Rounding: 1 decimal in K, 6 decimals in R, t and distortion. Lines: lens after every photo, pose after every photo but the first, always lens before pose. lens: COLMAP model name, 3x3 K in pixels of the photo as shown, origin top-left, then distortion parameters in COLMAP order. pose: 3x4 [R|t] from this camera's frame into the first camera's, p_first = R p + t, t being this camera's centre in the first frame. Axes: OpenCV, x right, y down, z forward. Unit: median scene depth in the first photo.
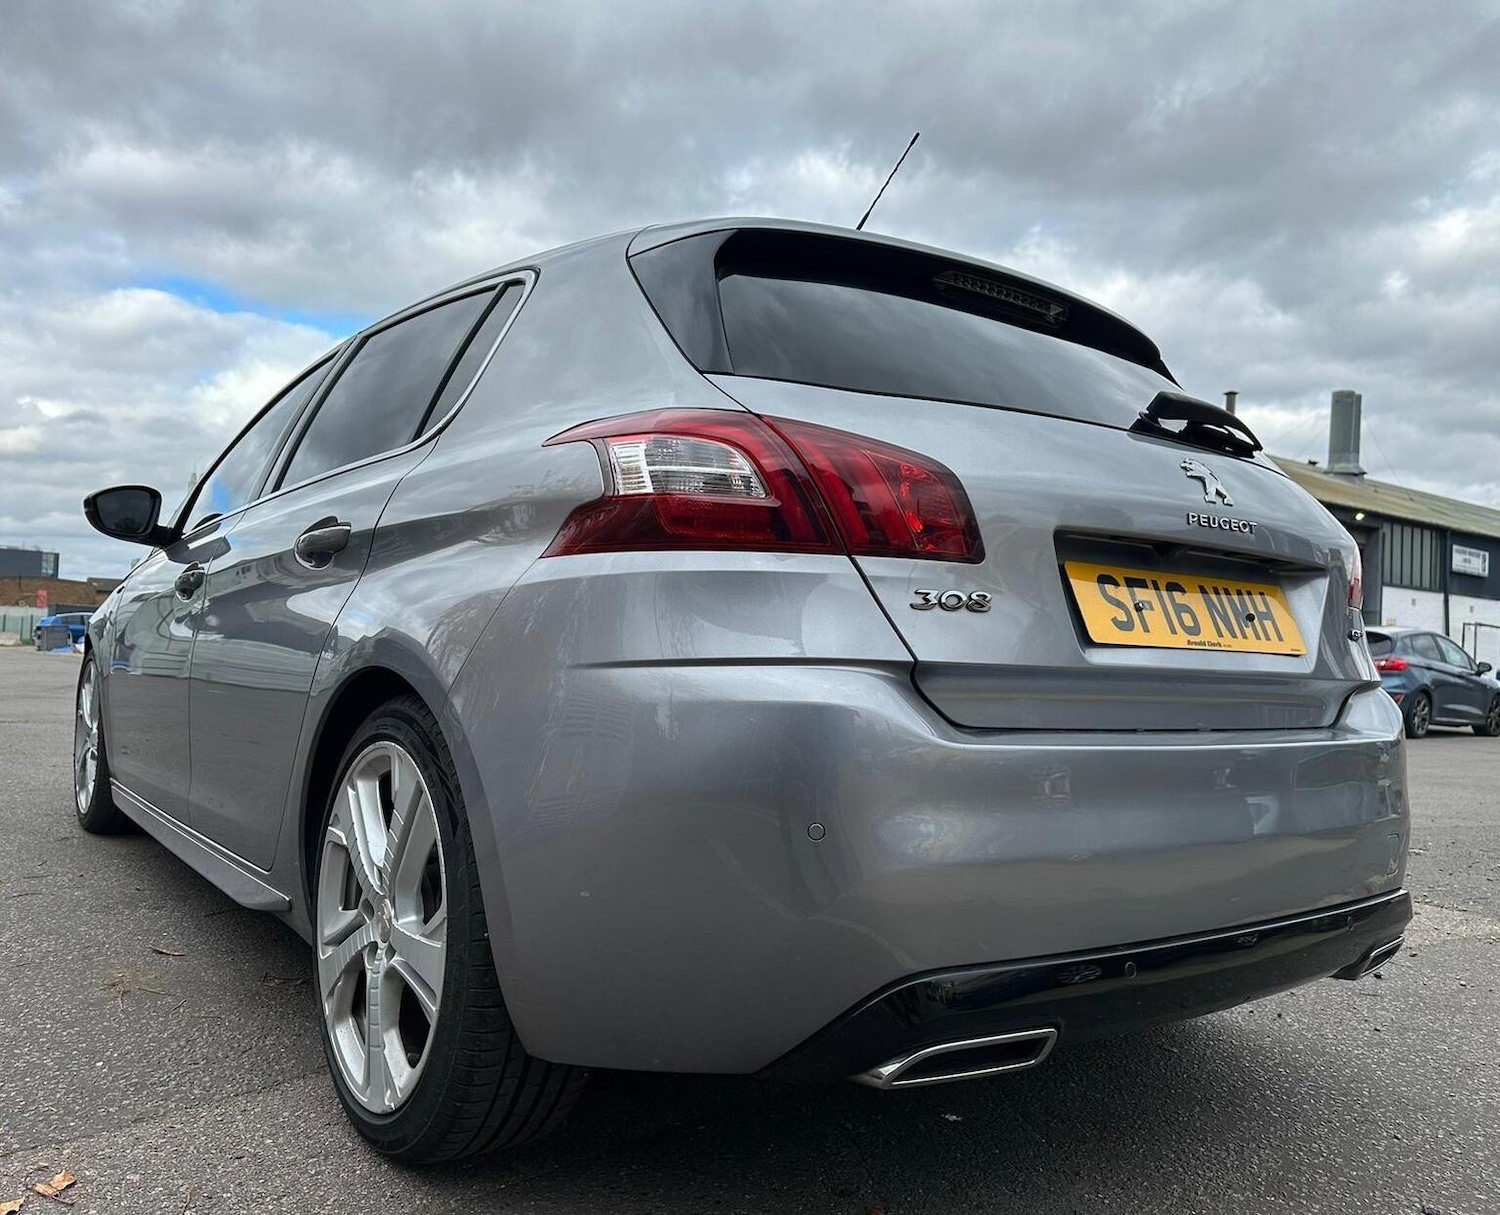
lens RADIAL K [[1153.4, 0, 696.8], [0, 1153.4, 611.4], [0, 0, 1]] dist [0.000811, -0.009195]
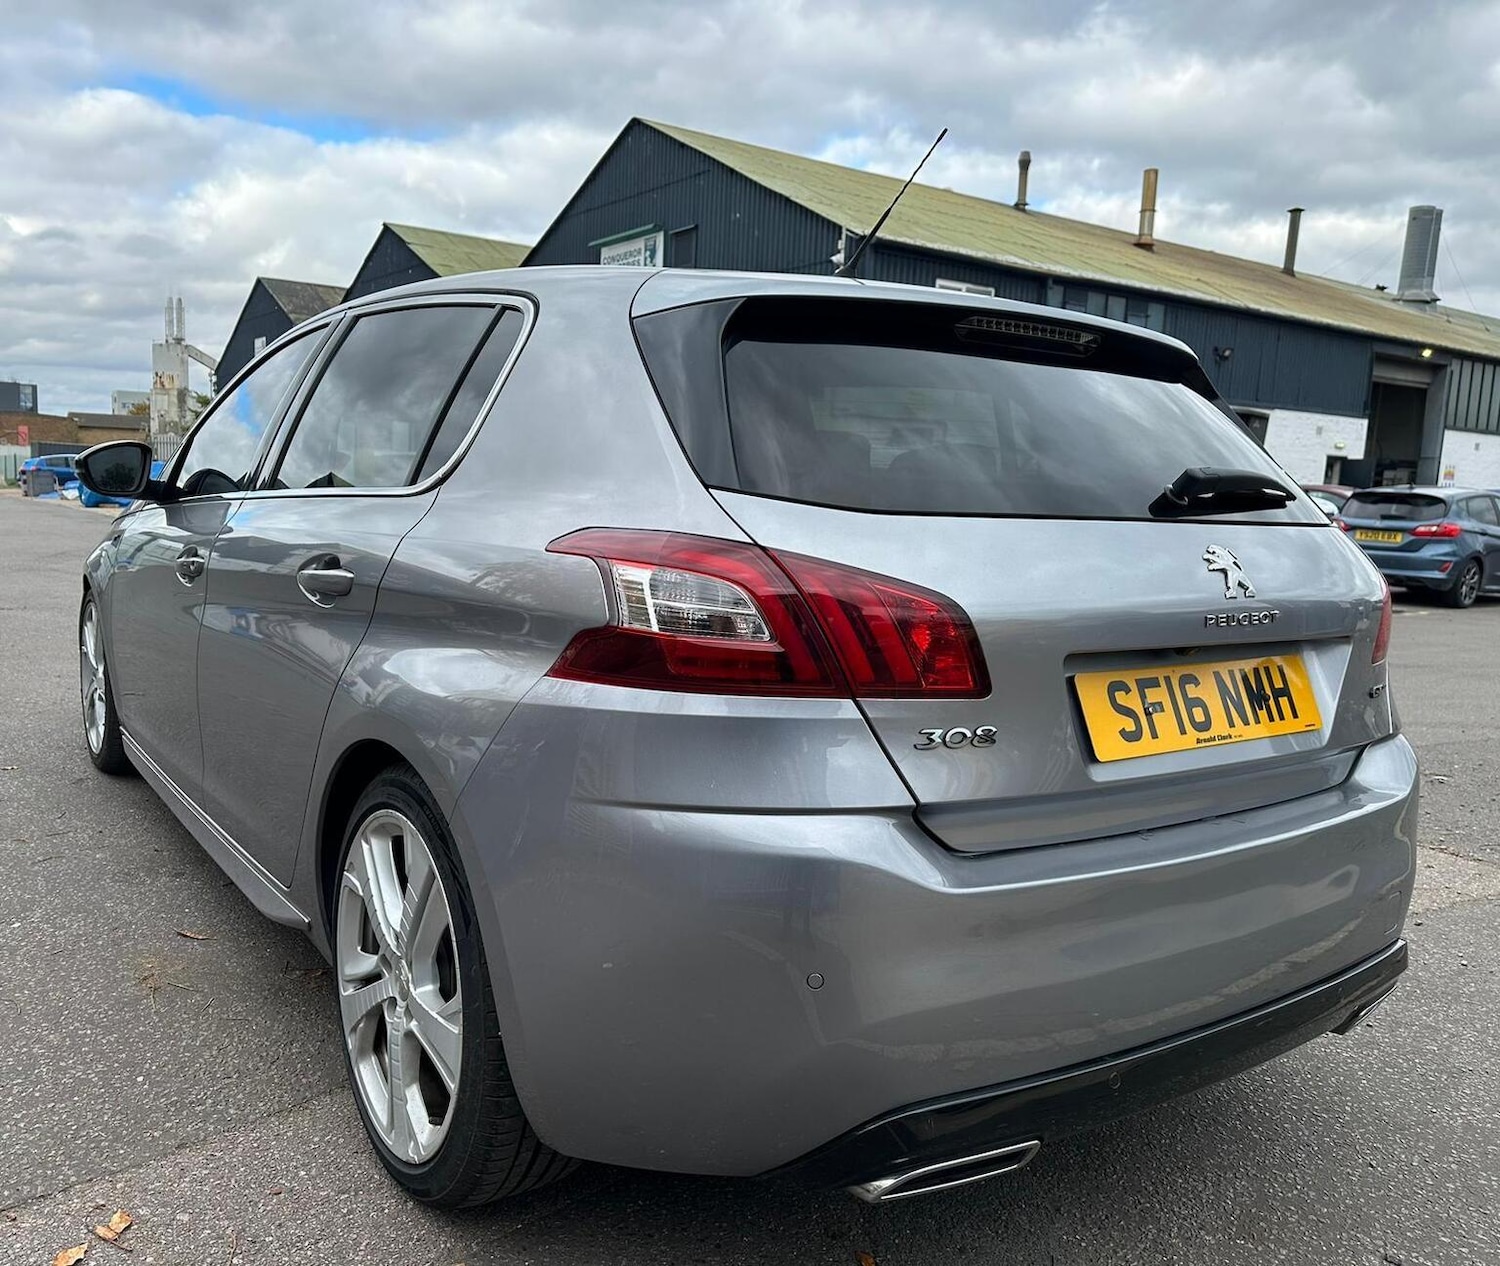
lens RADIAL K [[1200.6, 0, 666.1], [0, 1200.6, 631.2], [0, 0, 1]] dist [-0.003361, -0.004125]
pose [[0.999429, 0.006079, -0.033232, 0.002992], [-0.000787, 0.987600, 0.156992, -0.214686], [0.033774, -0.156876, 0.987041, -0.017810]]
